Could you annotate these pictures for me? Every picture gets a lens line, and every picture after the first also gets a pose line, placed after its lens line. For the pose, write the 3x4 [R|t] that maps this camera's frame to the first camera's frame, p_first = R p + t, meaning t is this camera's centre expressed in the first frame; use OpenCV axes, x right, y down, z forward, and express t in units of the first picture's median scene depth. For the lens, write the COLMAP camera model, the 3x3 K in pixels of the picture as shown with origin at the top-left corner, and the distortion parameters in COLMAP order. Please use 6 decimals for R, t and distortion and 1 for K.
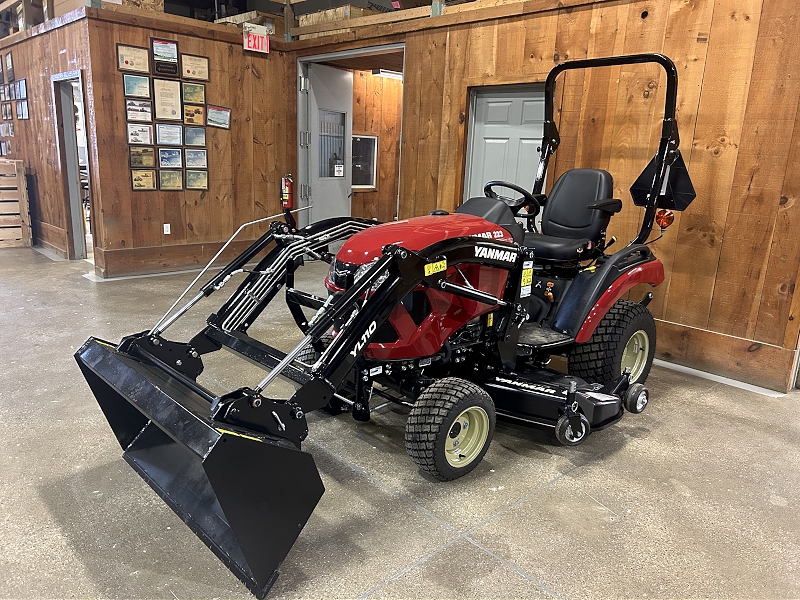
lens RADIAL K [[610.6, 0, 400.0], [0, 610.6, 300.0], [0, 0, 1]] dist [0.006845, 0.000924]
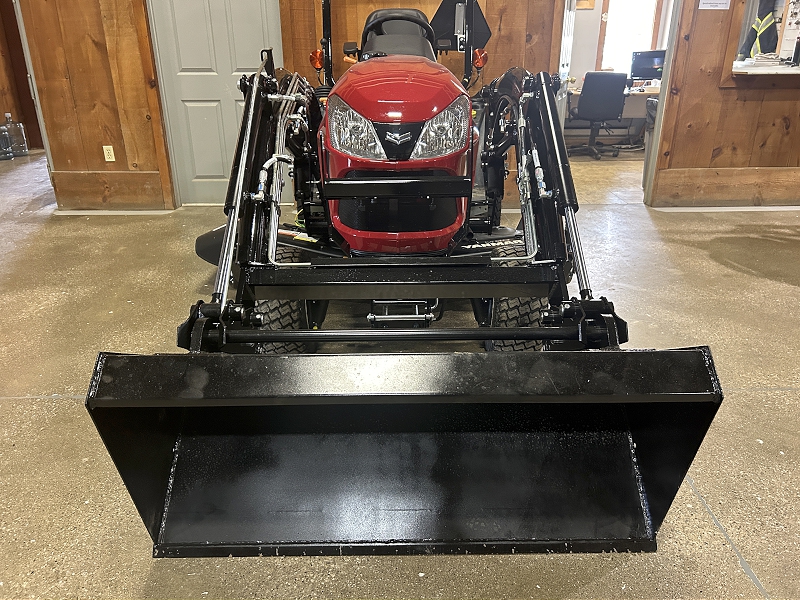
lens RADIAL K [[610.6, 0, 400.0], [0, 610.6, 300.0], [0, 0, 1]] dist [0.006845, 0.000924]
pose [[0.668636, -0.314599, 0.673761, -0.416852], [0.201538, 0.948849, 0.243040, -0.025383], [-0.715758, -0.026717, 0.697838, 0.355567]]
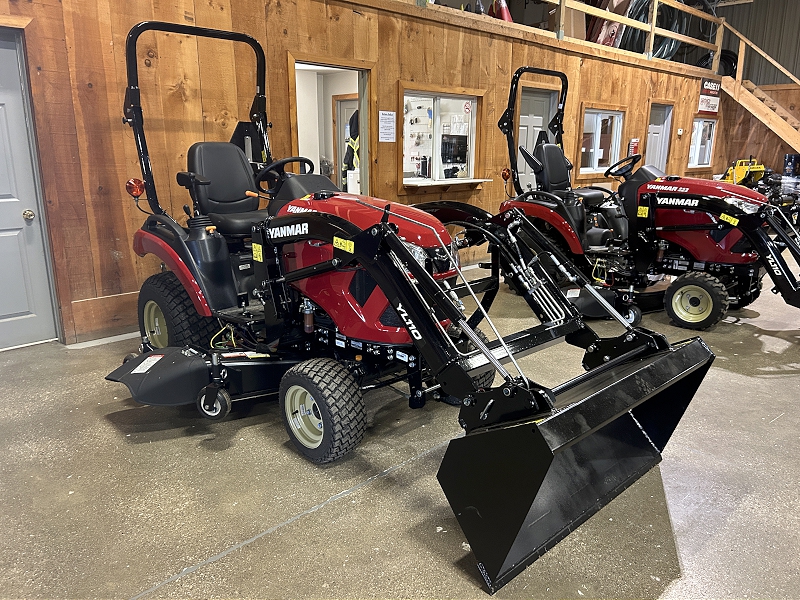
lens RADIAL K [[610.6, 0, 400.0], [0, 610.6, 300.0], [0, 0, 1]] dist [0.006845, 0.000924]
pose [[-0.024929, -0.272407, 0.961859, -0.692106], [0.232941, 0.934091, 0.270580, -0.165774], [-0.972171, 0.230802, 0.040168, 0.706410]]
